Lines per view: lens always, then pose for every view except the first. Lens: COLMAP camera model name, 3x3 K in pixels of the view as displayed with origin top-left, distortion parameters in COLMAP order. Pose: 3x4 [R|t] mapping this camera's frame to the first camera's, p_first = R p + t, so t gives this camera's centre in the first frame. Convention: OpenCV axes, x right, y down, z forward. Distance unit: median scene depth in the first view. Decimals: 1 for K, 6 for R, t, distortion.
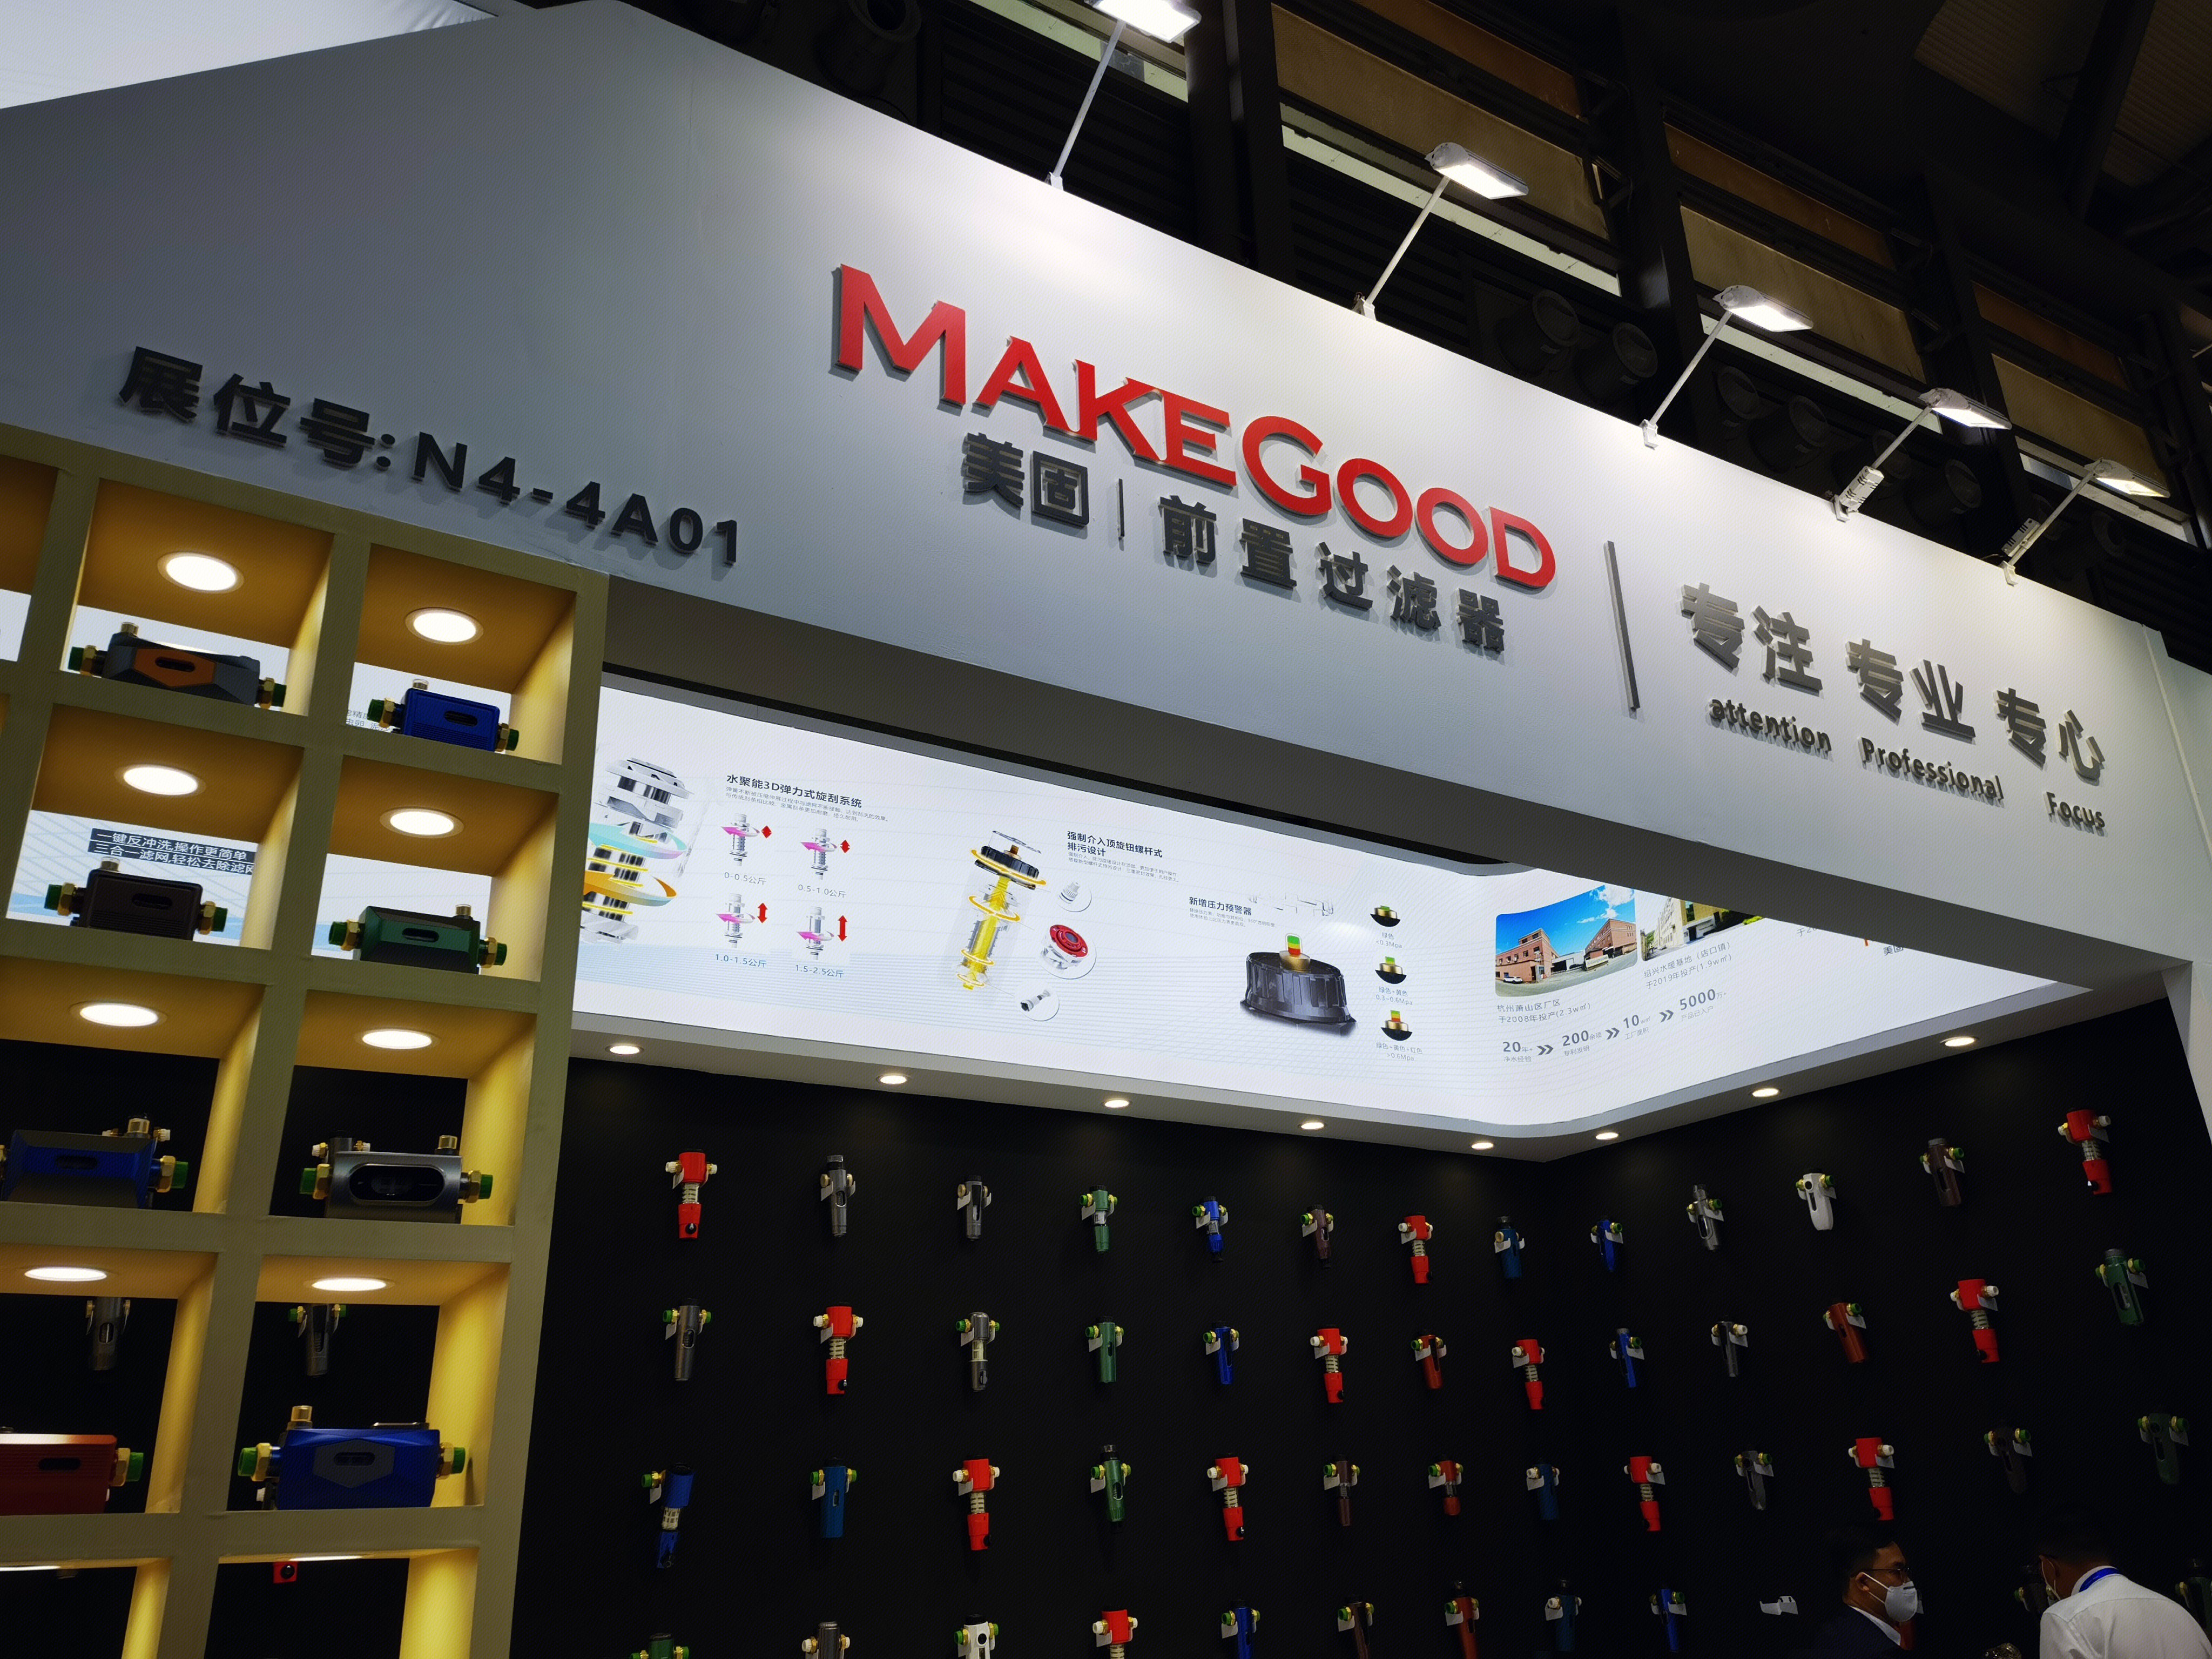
lens RADIAL K [[1739.8, 0, 1095.0], [0, 1739.8, 825.8], [0, 0, 1]] dist [0.108319, -0.075095]
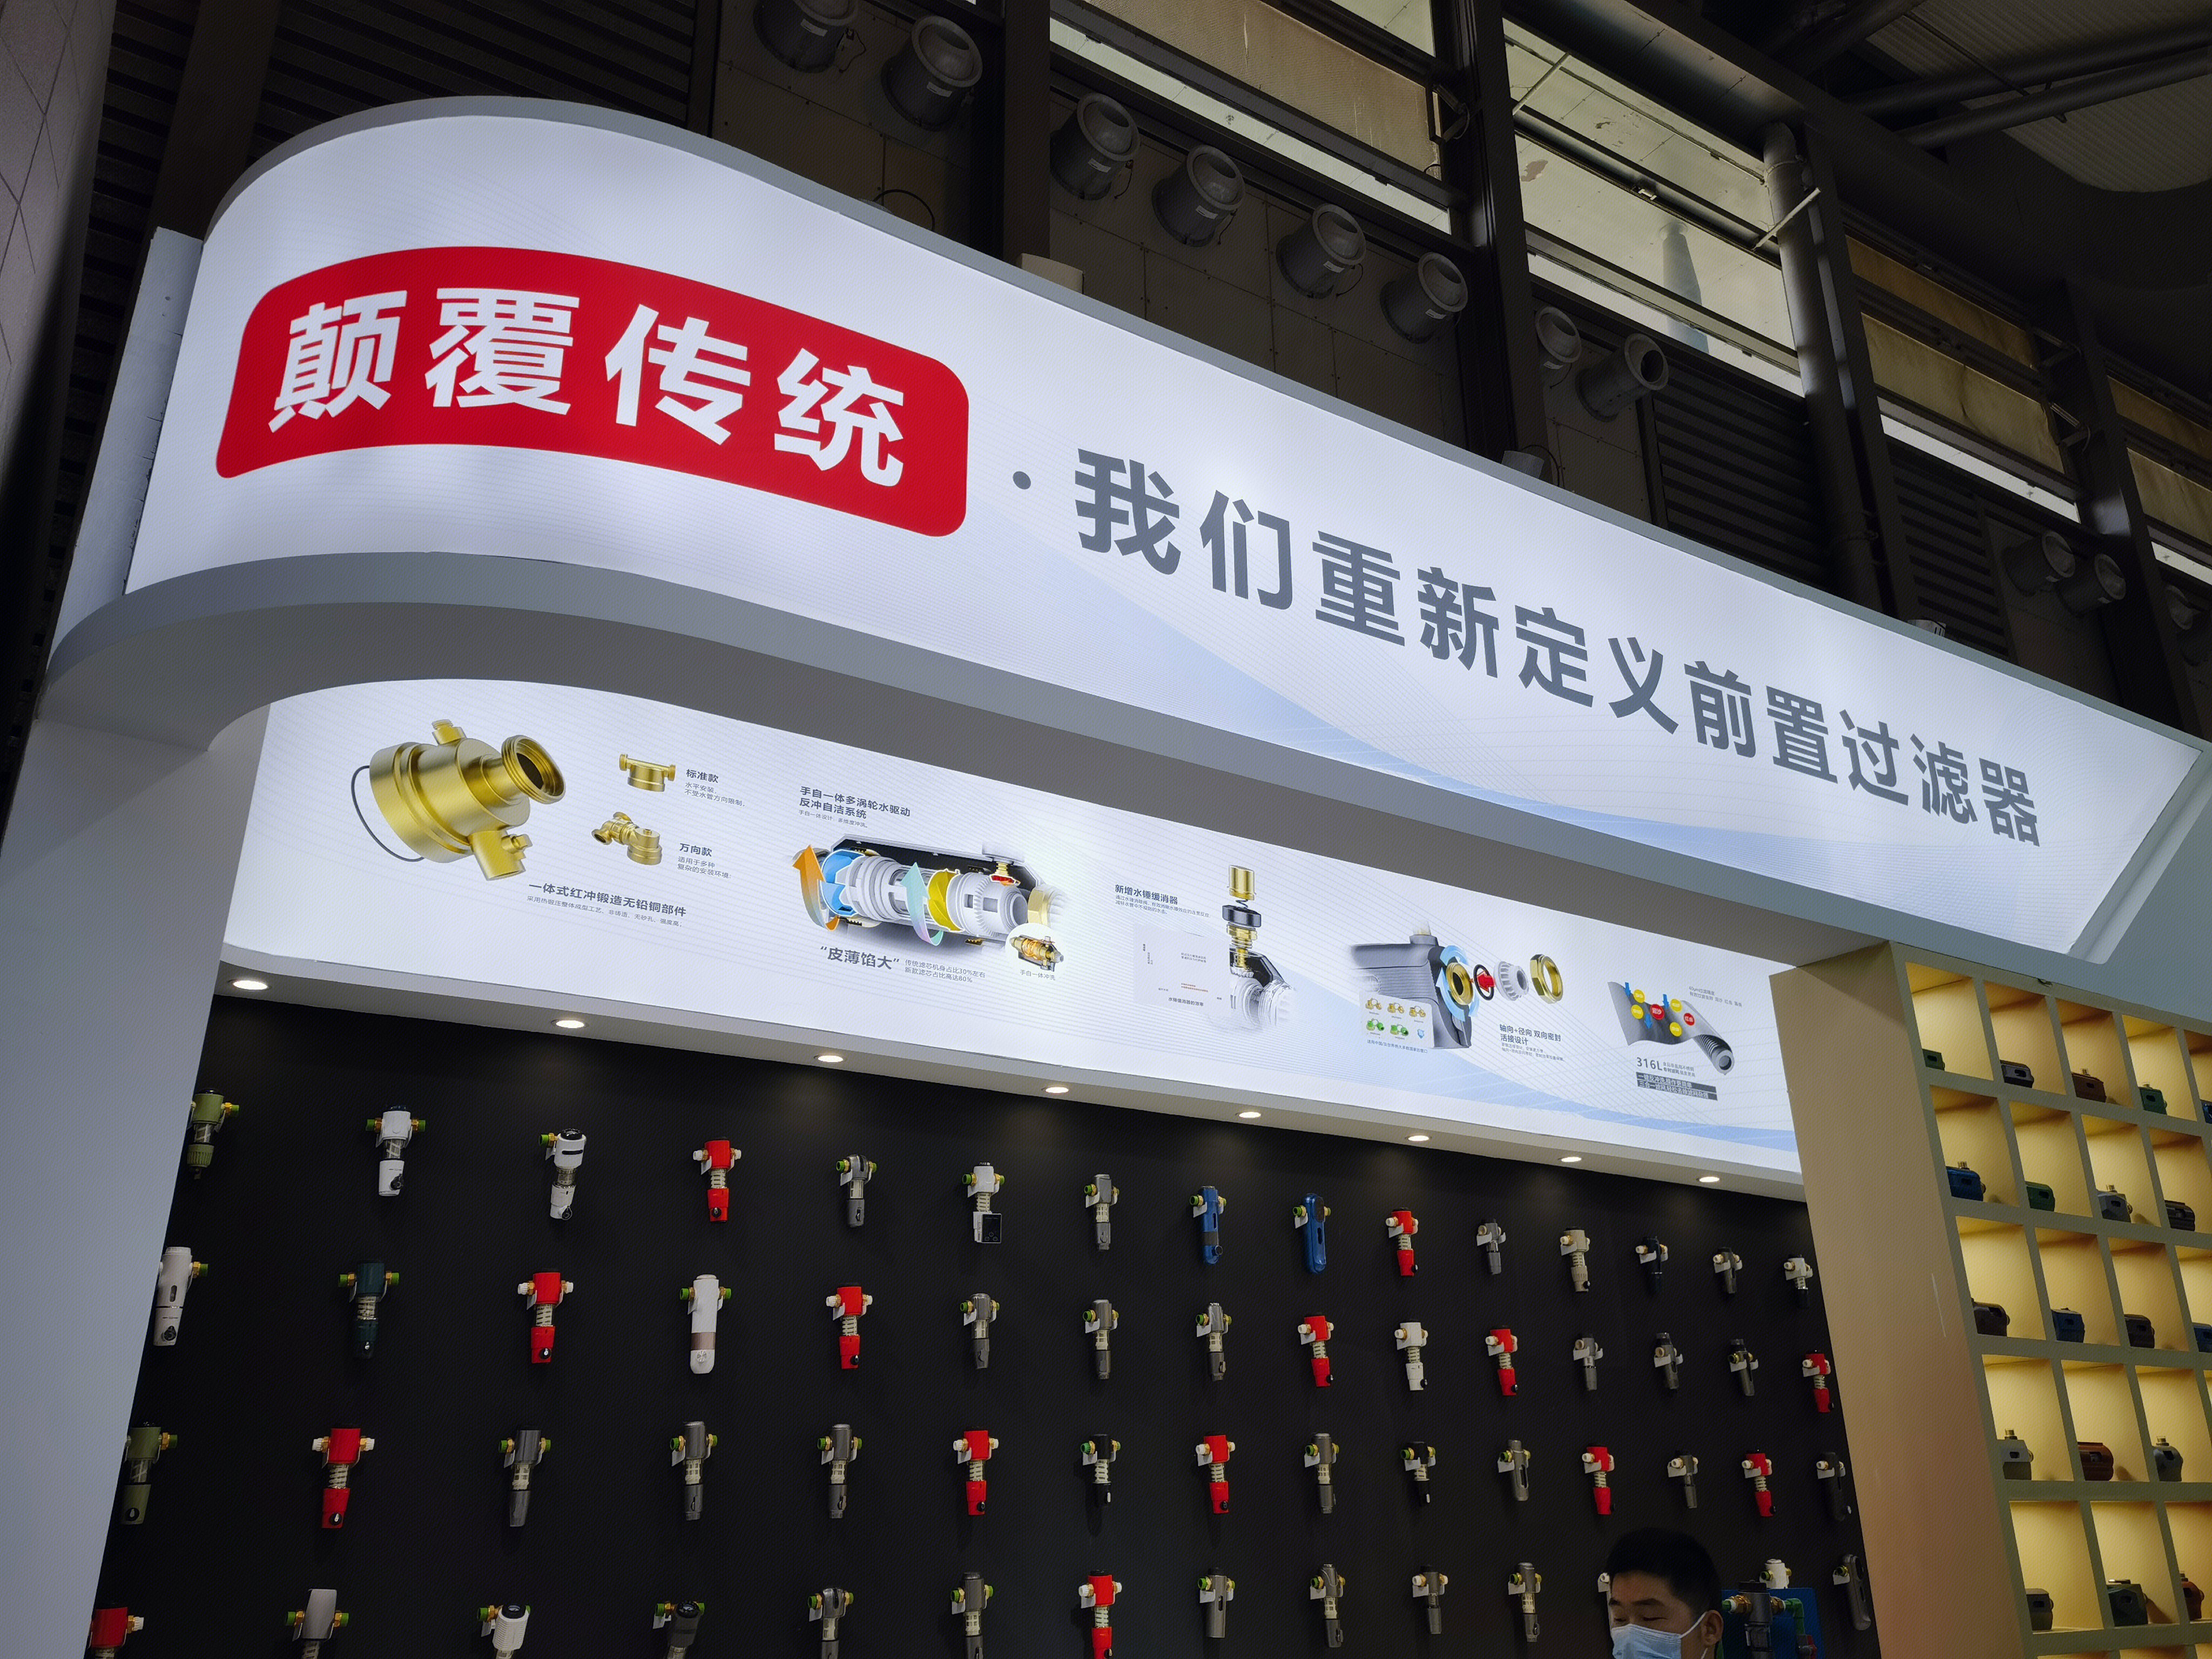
lens RADIAL K [[1739.8, 0, 1057.8], [0, 1739.8, 848.7], [0, 0, 1]] dist [0.108319, -0.075095]
pose [[0.999690, 0.021064, 0.013247, -1.008420], [-0.021365, 0.999508, 0.022978, -0.207970], [-0.012756, -0.023254, 0.999648, -0.563840]]
